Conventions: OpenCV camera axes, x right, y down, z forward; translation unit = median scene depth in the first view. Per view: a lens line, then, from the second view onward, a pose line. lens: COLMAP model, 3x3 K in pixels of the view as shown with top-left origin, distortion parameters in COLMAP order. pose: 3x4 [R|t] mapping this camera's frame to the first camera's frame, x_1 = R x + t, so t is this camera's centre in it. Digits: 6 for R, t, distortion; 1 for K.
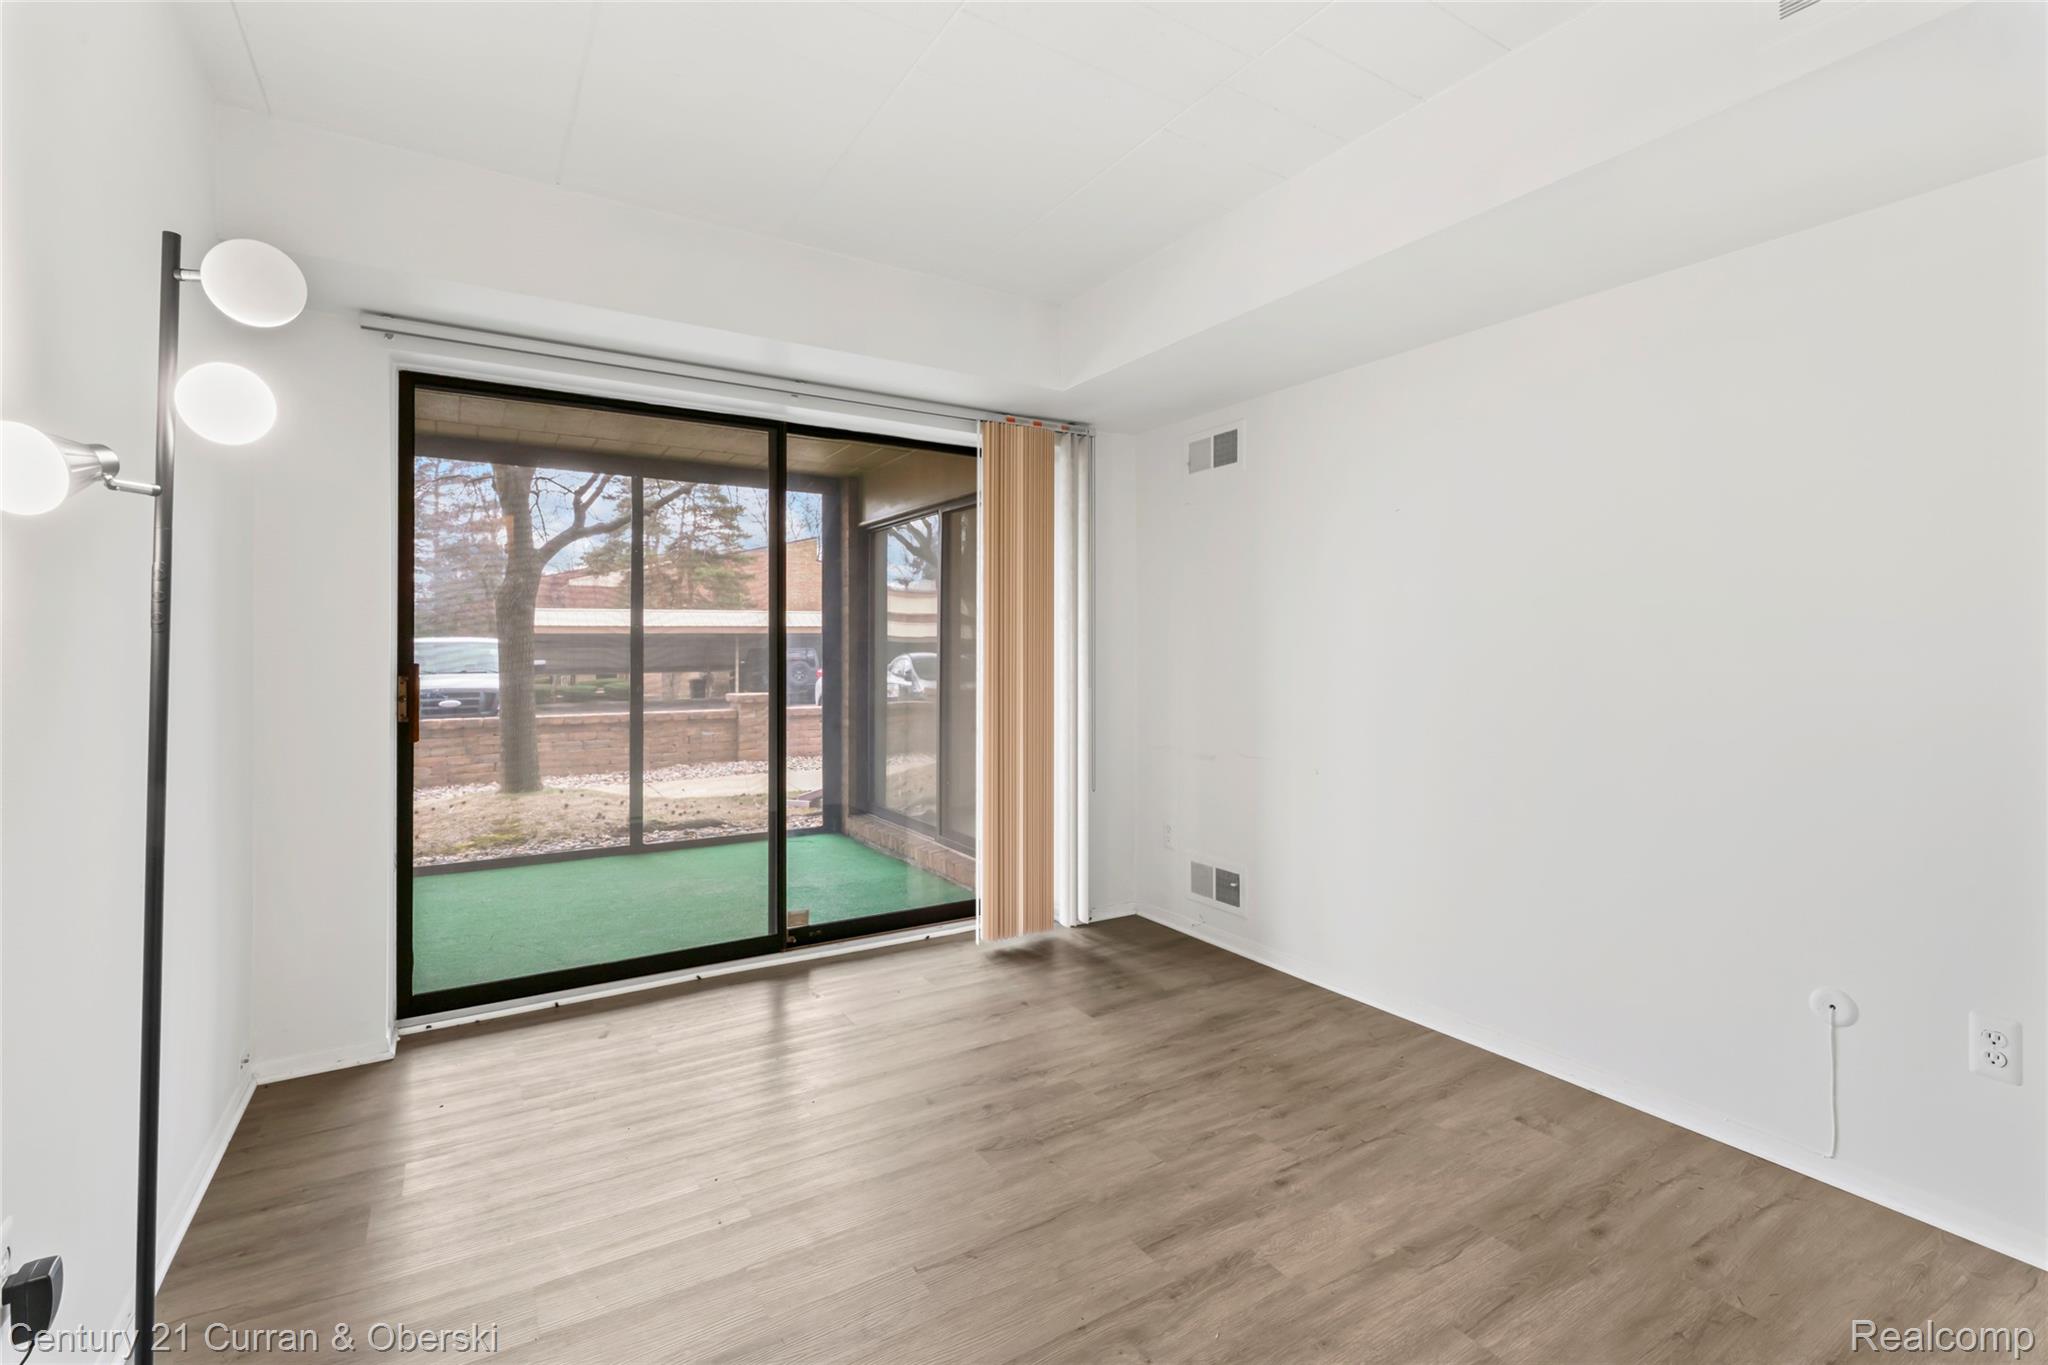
lens RADIAL K [[911.0, 0, 1035.5], [0, 911.0, 648.9], [0, 0, 1]] dist [-0.002889, 0.000178]
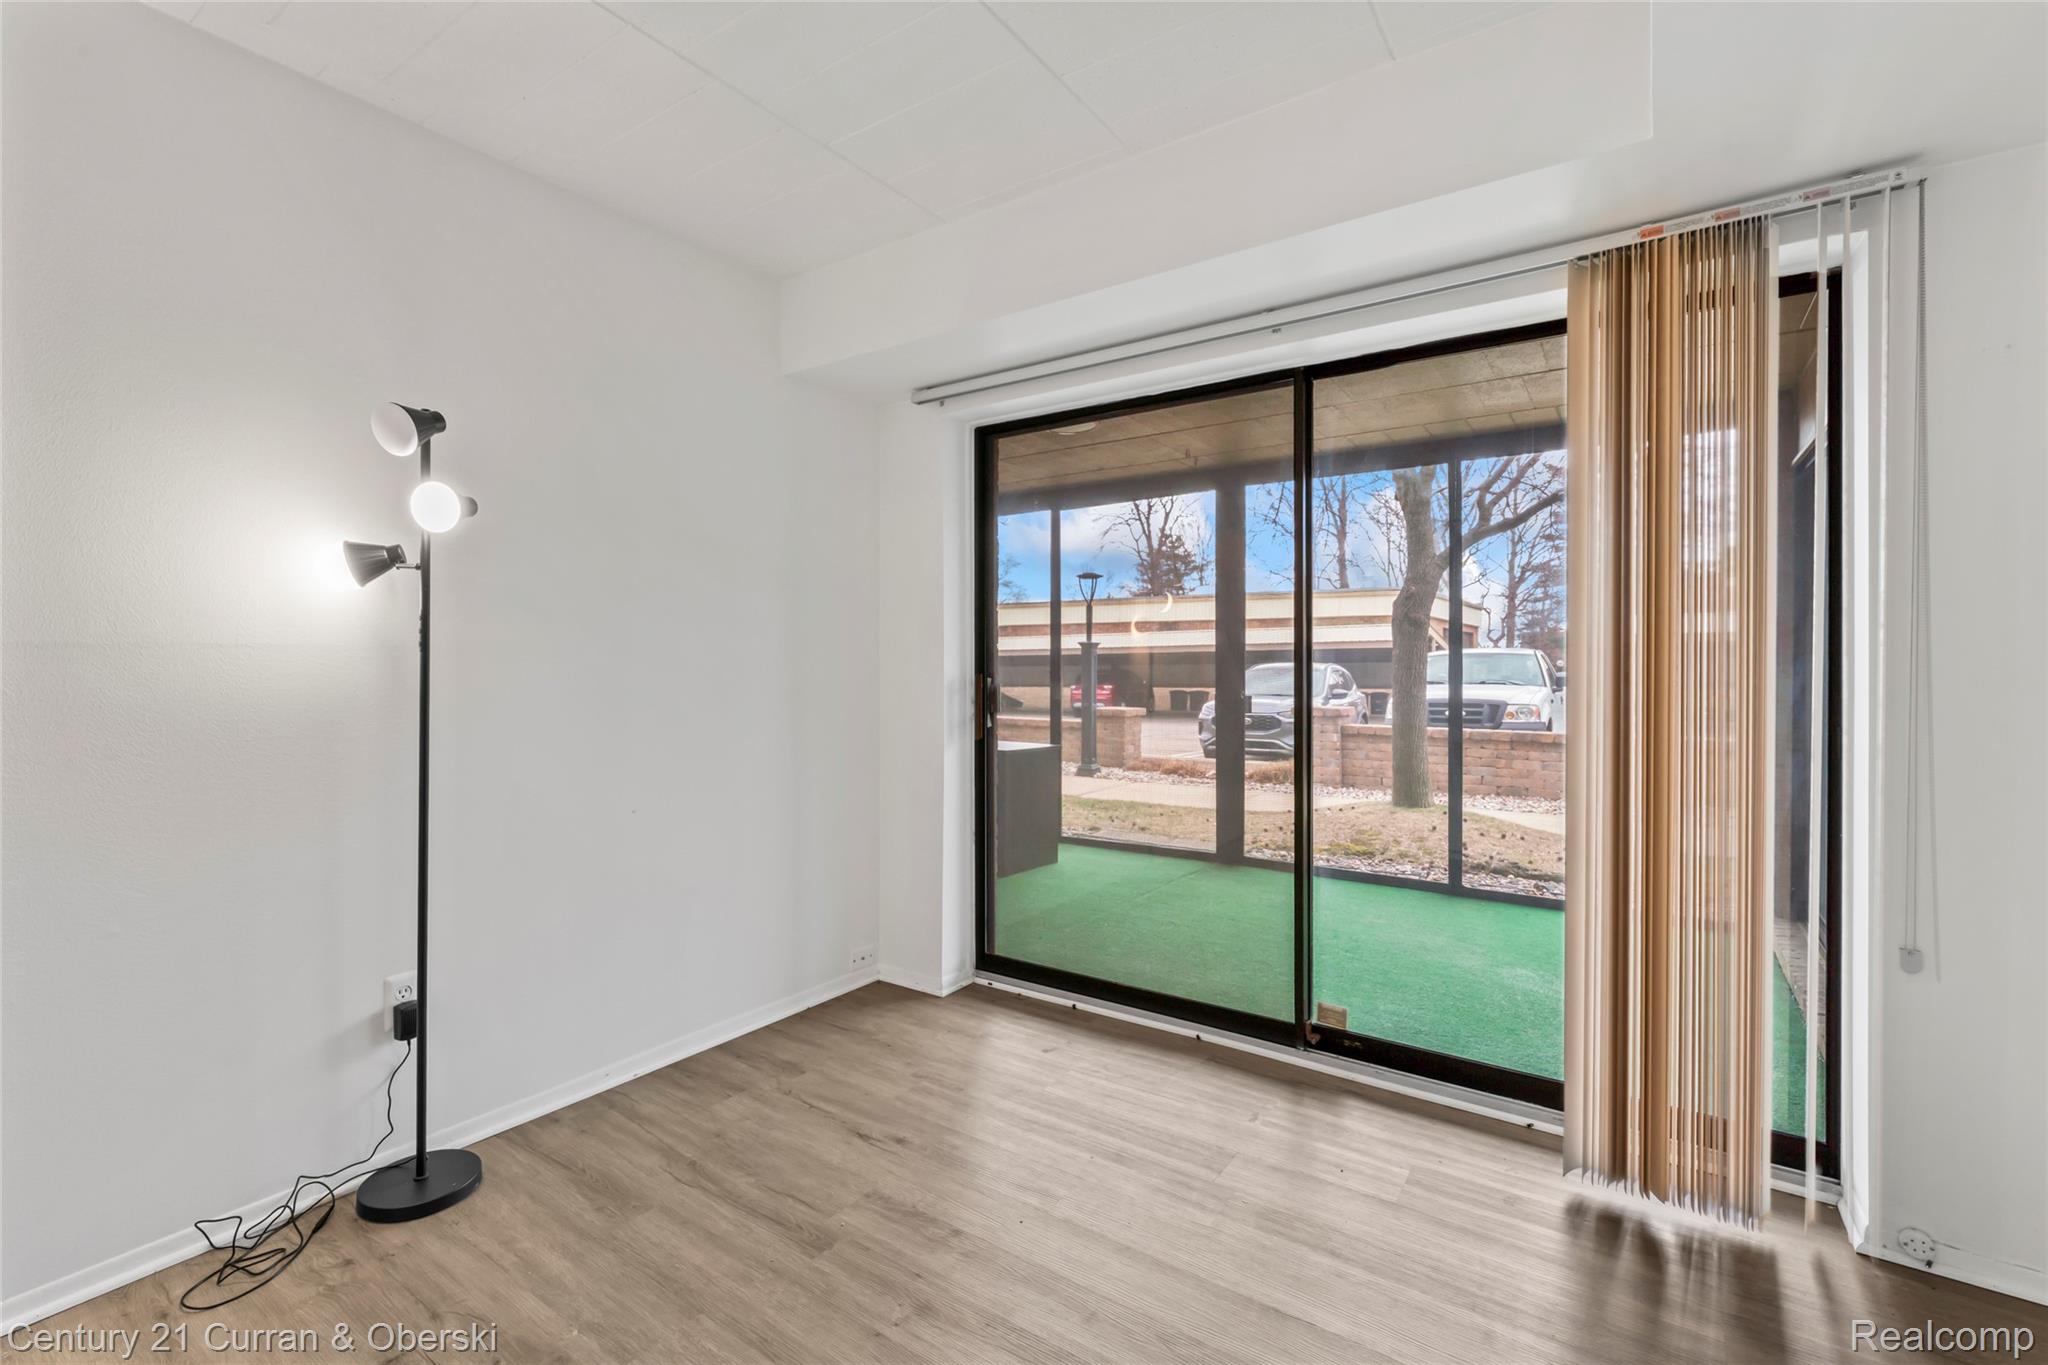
lens RADIAL K [[911.0, 0, 1014.5], [0, 911.0, 661.0], [0, 0, 1]] dist [-0.002889, 0.000178]
pose [[0.394251, 0.004903, -0.918990, 0.342637], [-0.002720, 0.999988, 0.004168, -0.003389], [0.918999, 0.000856, 0.394259, 0.465589]]
